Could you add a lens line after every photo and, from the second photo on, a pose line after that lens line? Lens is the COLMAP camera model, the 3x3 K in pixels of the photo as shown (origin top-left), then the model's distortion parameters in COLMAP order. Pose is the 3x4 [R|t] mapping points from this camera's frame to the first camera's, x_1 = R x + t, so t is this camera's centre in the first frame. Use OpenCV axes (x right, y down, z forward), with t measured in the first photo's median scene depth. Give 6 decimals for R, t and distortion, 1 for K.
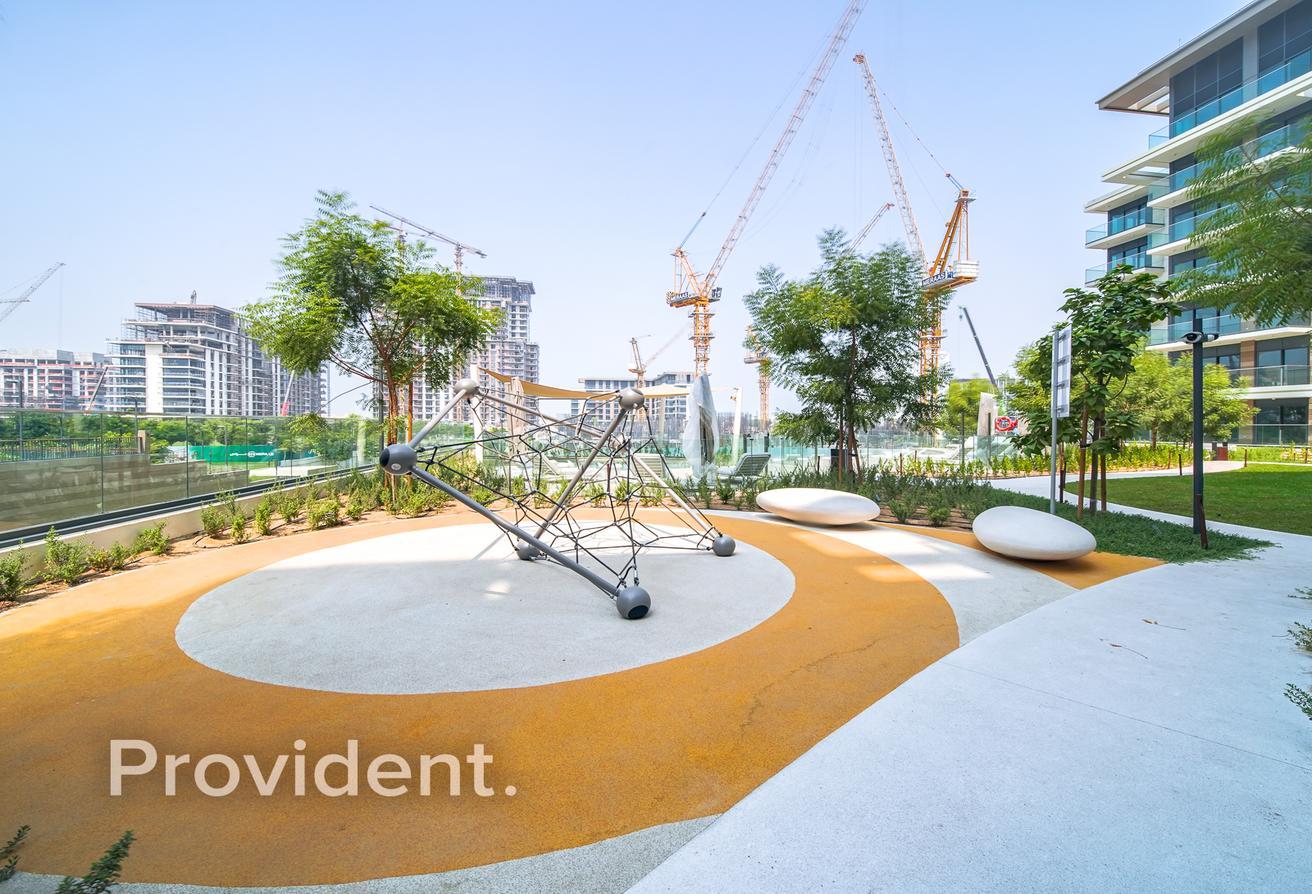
lens RADIAL K [[559.1, 0, 656.9], [0, 559.1, 429.8], [0, 0, 1]] dist [-0.001715, -0.000413]
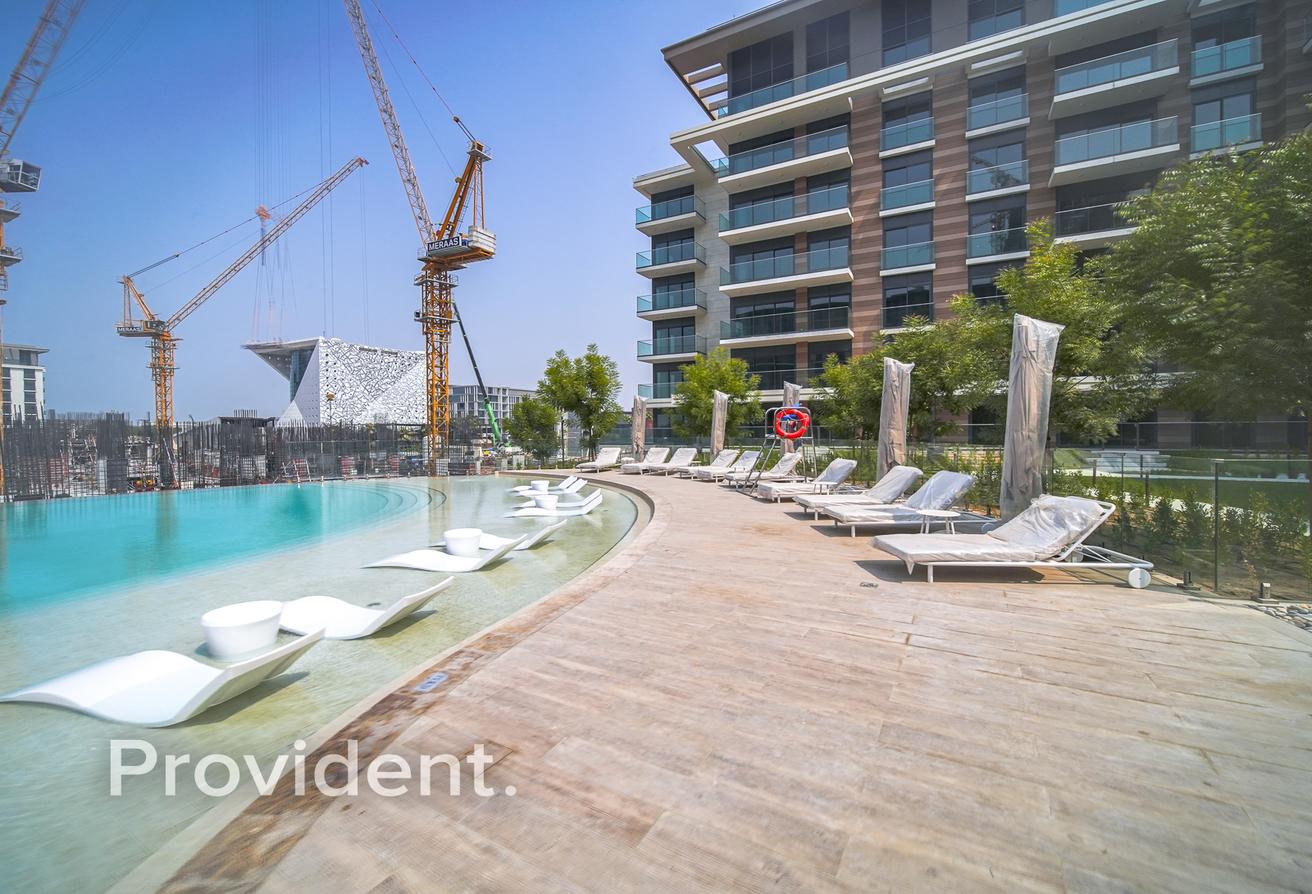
lens RADIAL K [[532.6, 0, 658.5], [0, 532.6, 441.1], [0, 0, 1]] dist [0.000027, -0.000033]
pose [[0.597796, -0.022199, 0.801341, 0.075017], [0.015728, 0.999749, 0.015963, -0.001716], [-0.801494, 0.003061, 0.597995, 0.325556]]
